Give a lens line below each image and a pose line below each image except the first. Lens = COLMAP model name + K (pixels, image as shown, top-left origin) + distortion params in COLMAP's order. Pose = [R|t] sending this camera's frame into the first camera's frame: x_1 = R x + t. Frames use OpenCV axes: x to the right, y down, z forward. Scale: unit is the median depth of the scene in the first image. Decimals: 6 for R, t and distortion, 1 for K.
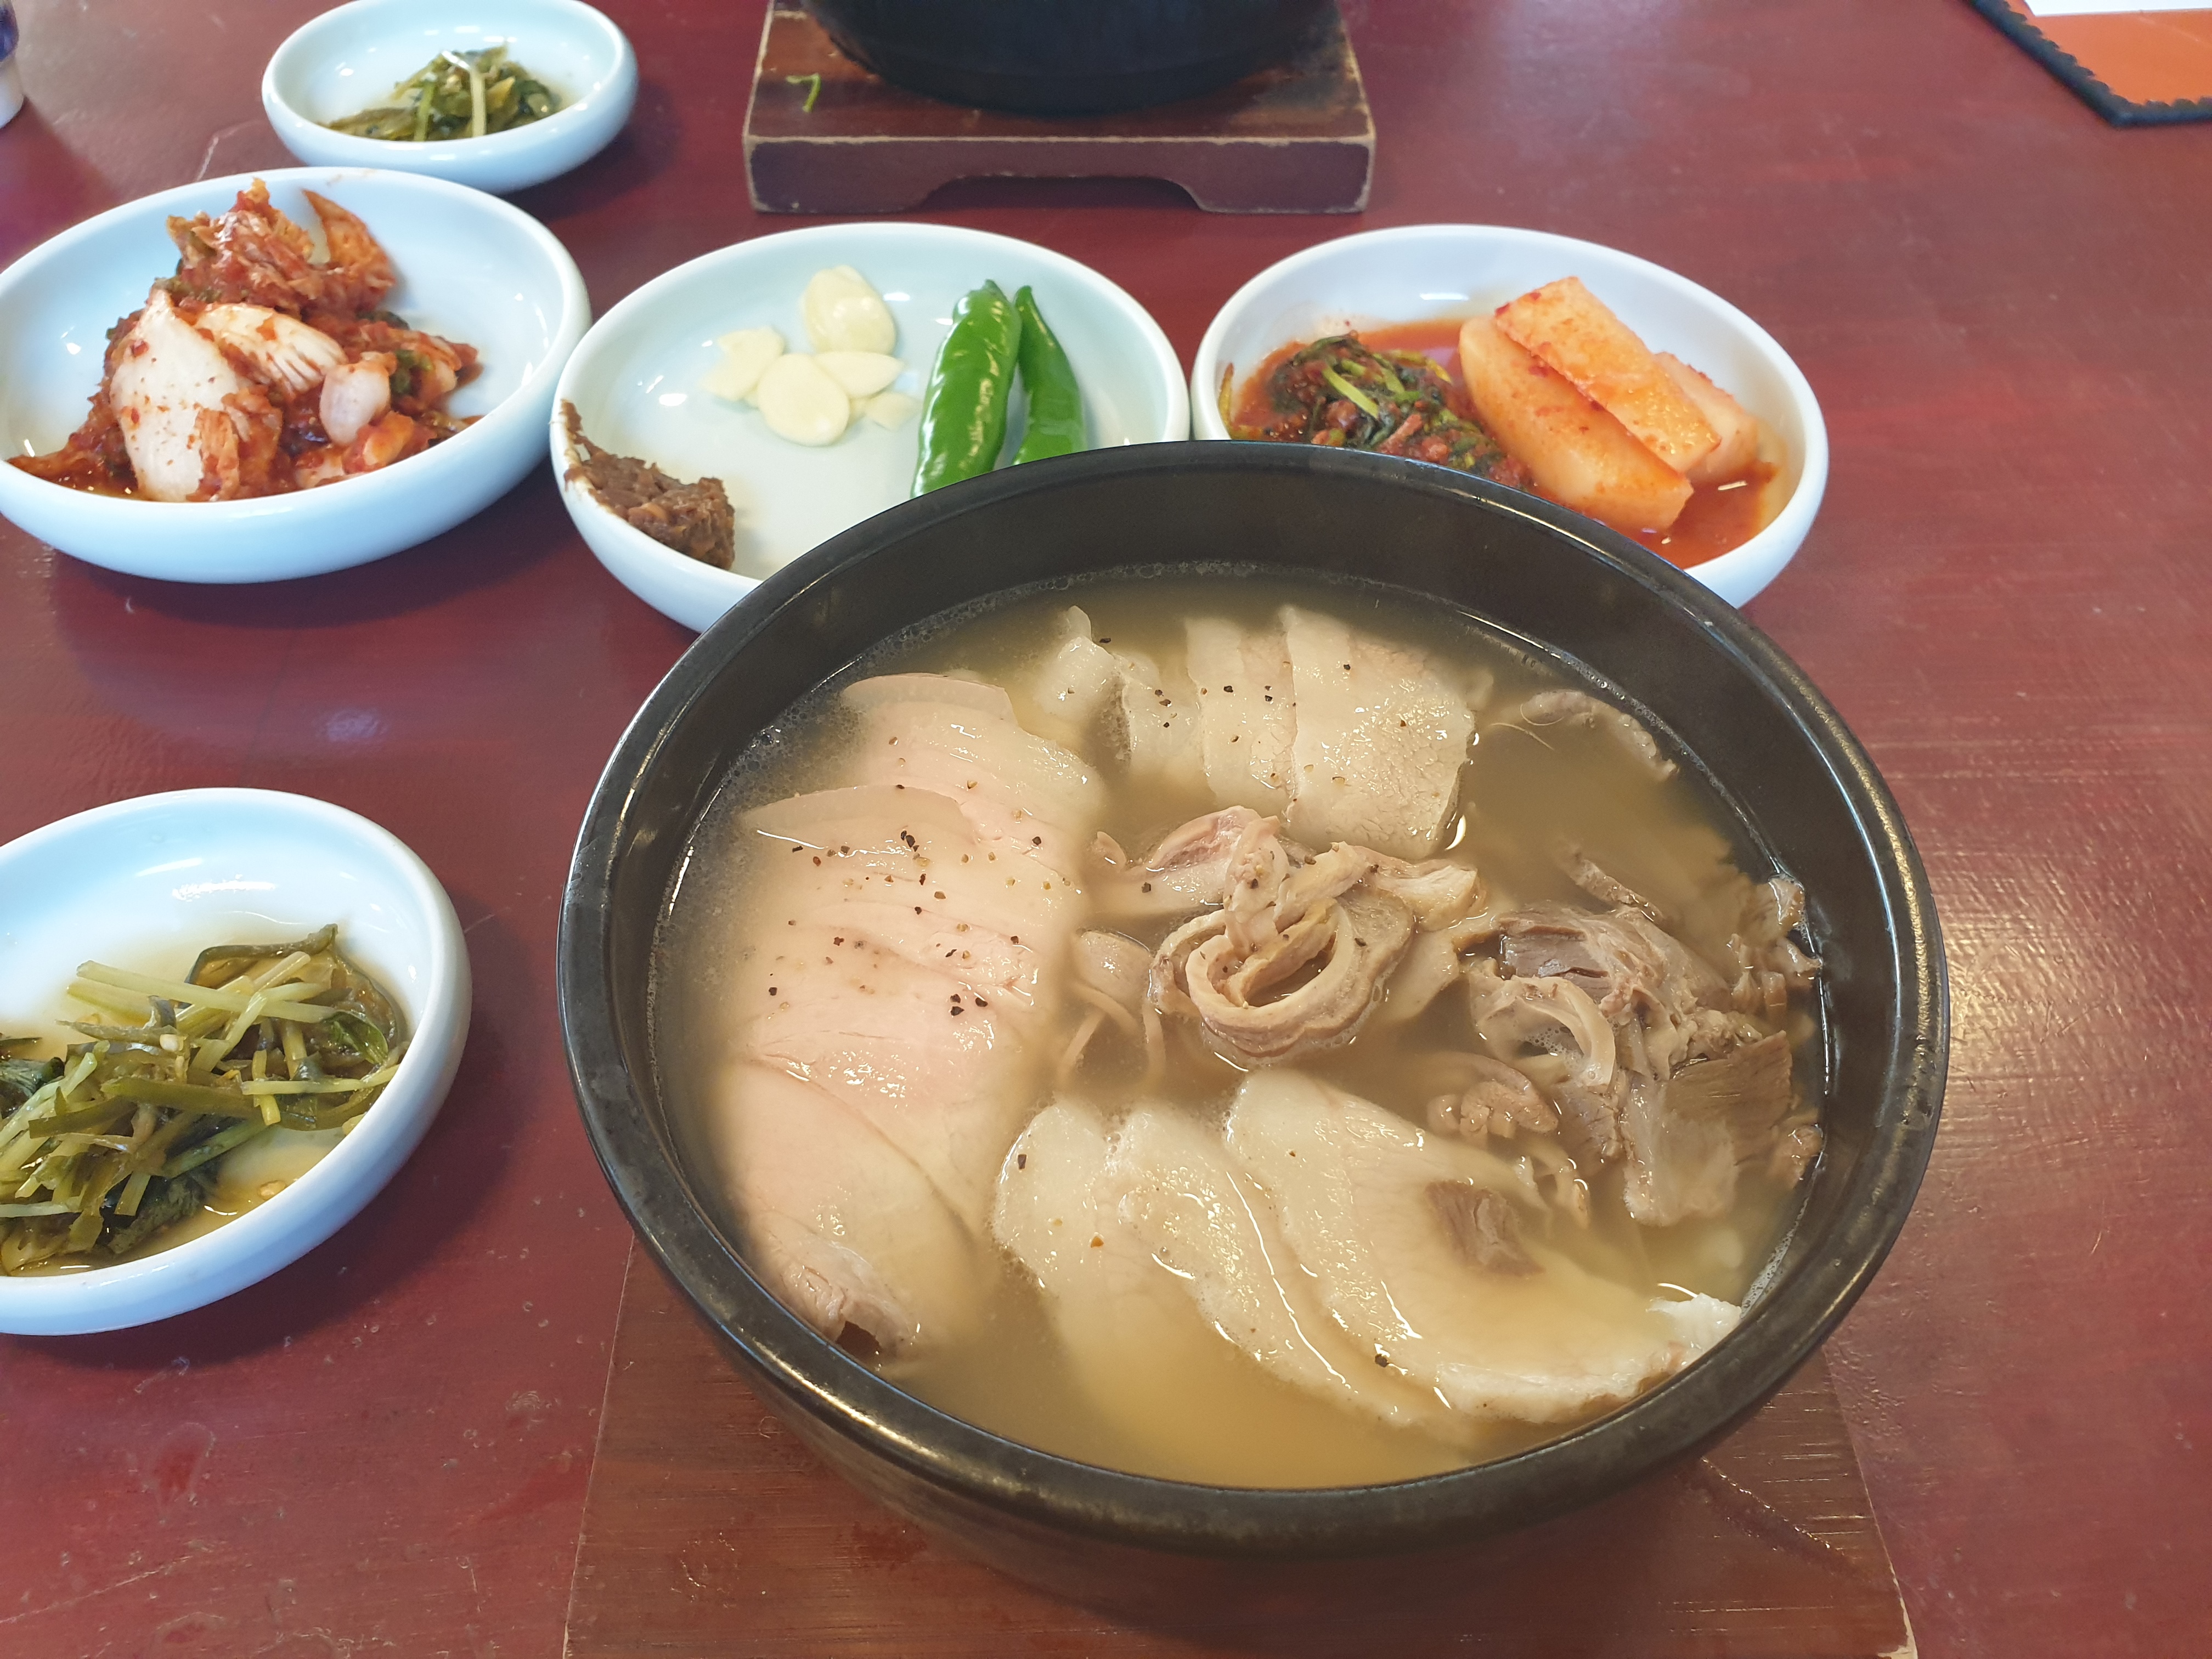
lens RADIAL K [[1685.1, 0, 1106.0], [0, 1685.1, 829.5], [0, 0, 1]] dist [0.012193, -0.006613]
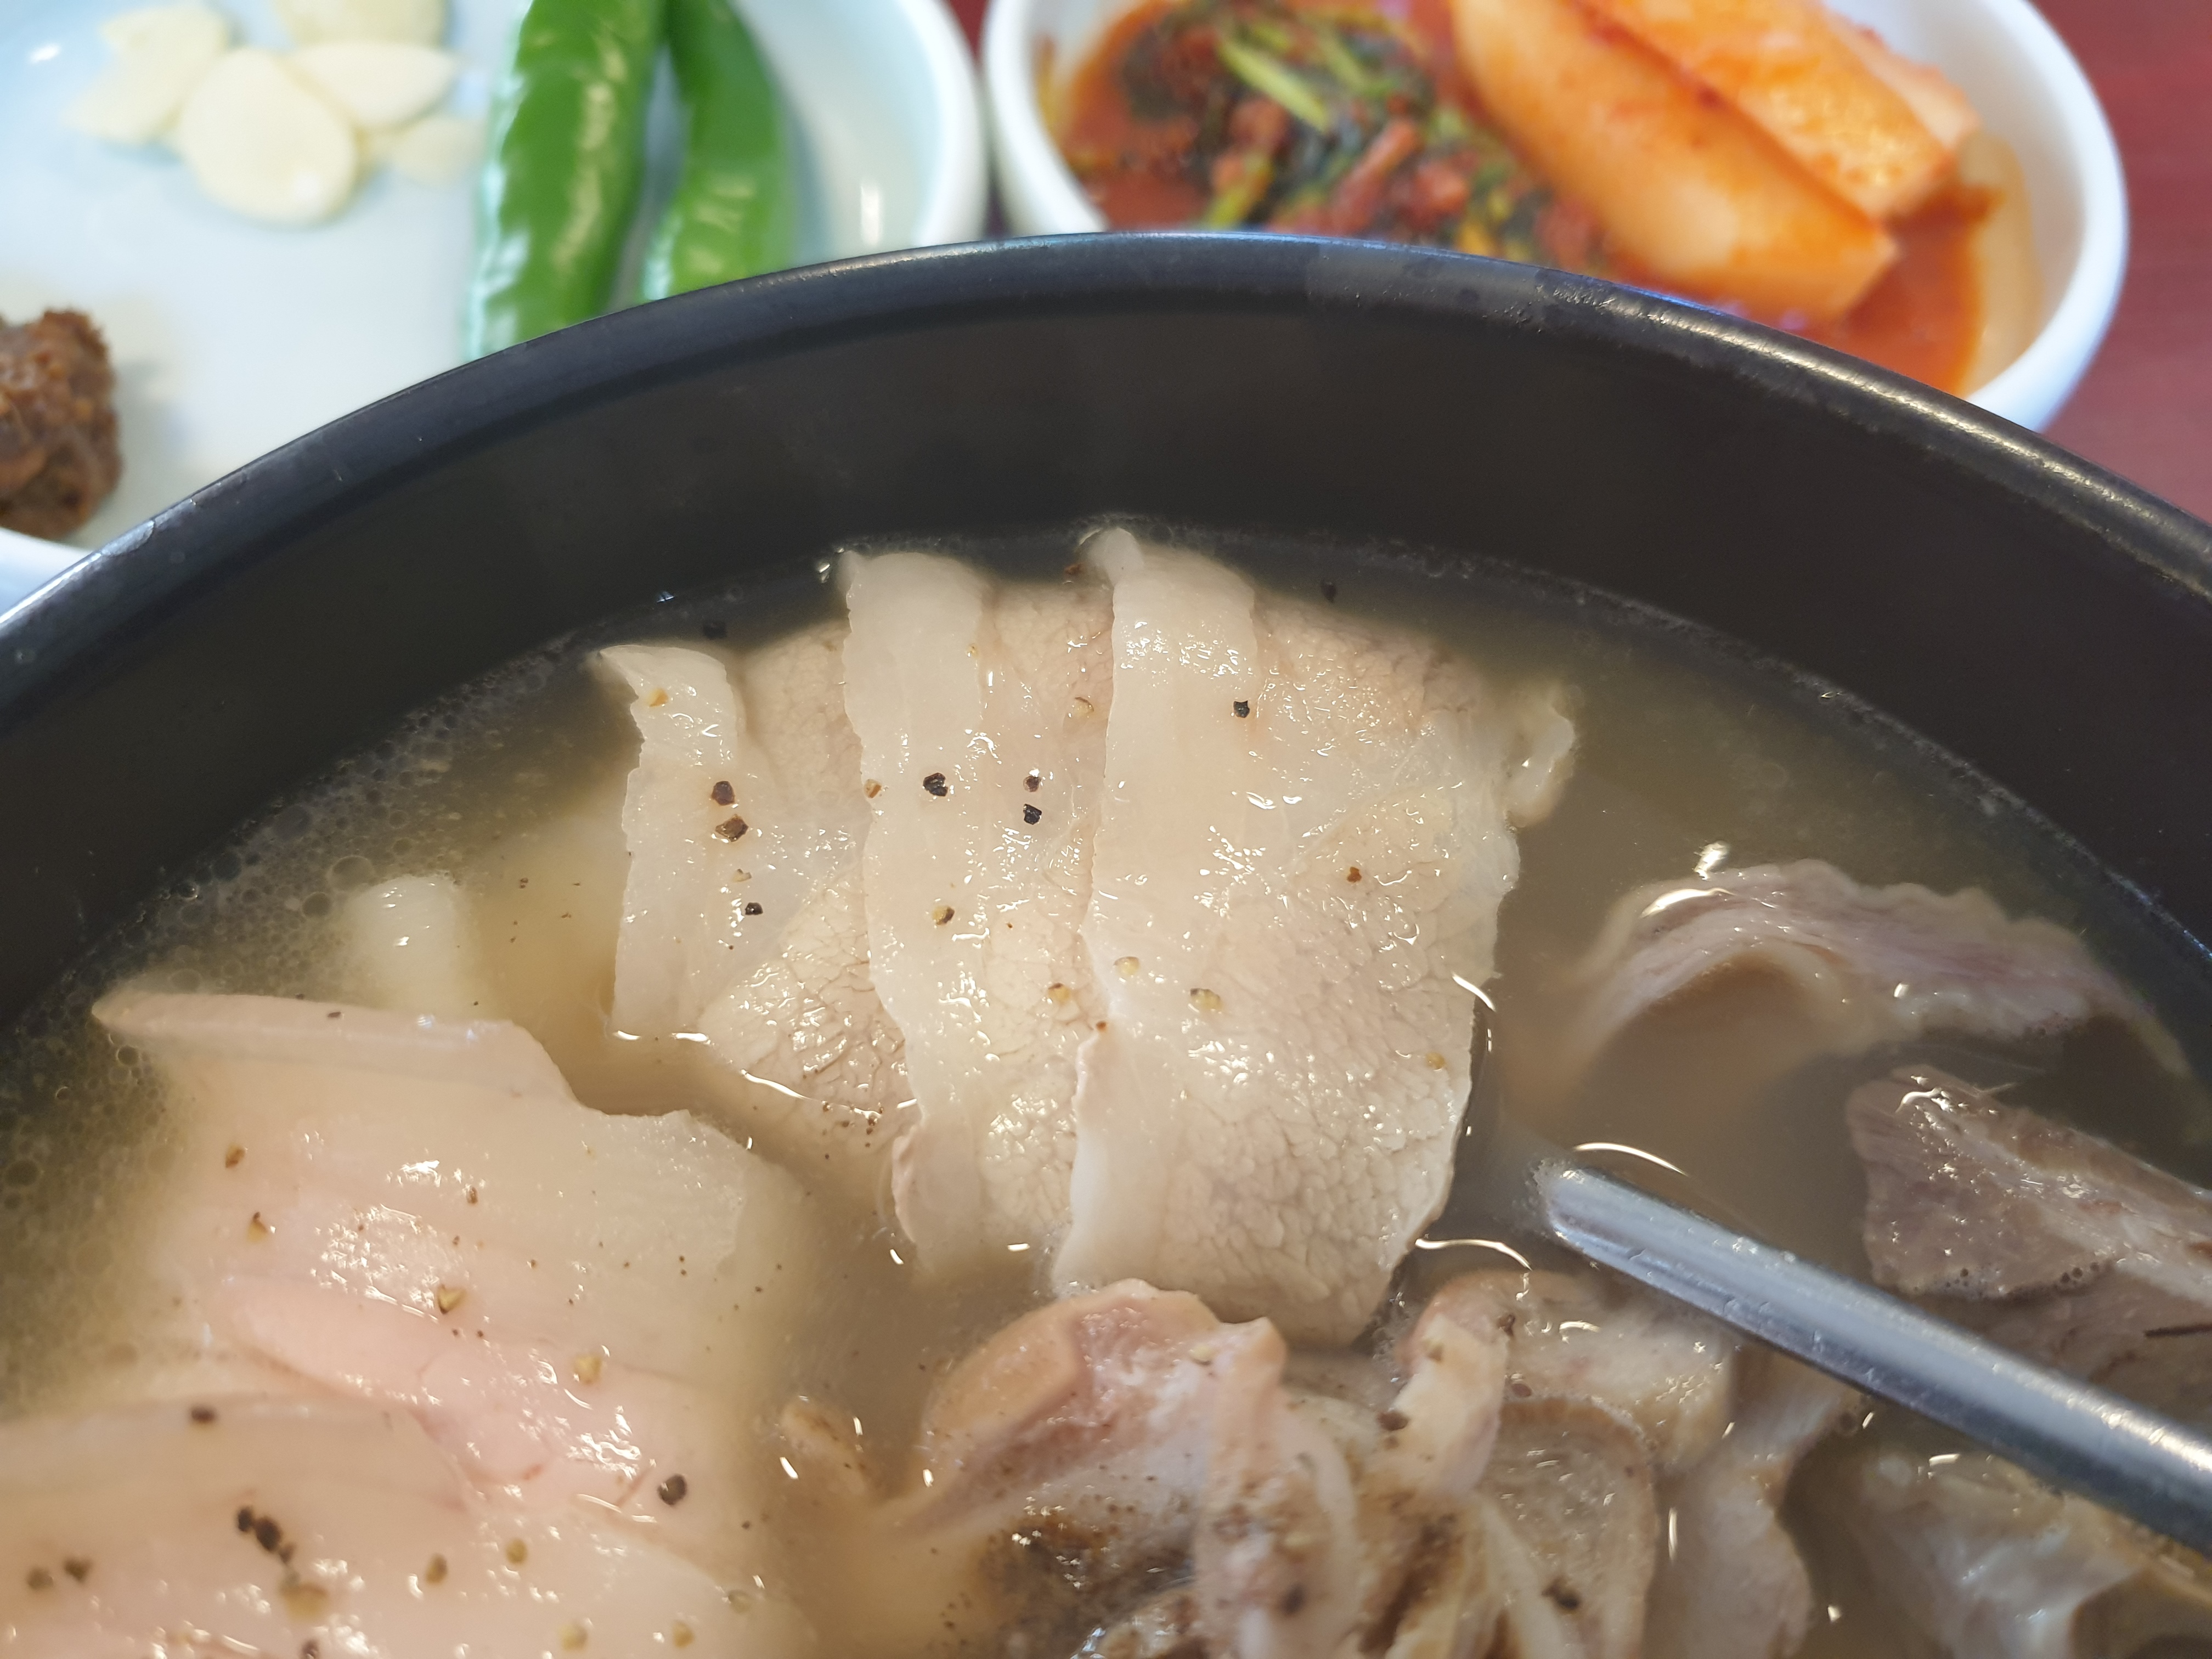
lens RADIAL K [[1704.1, 0, 1106.0], [0, 1704.1, 829.5], [0, 0, 1]] dist [-0.026382, -0.004813]
pose [[0.992268, -0.077682, 0.096796, 0.019216], [0.061110, 0.984610, 0.163731, -0.117803], [-0.108025, -0.156550, 0.981745, 0.441860]]
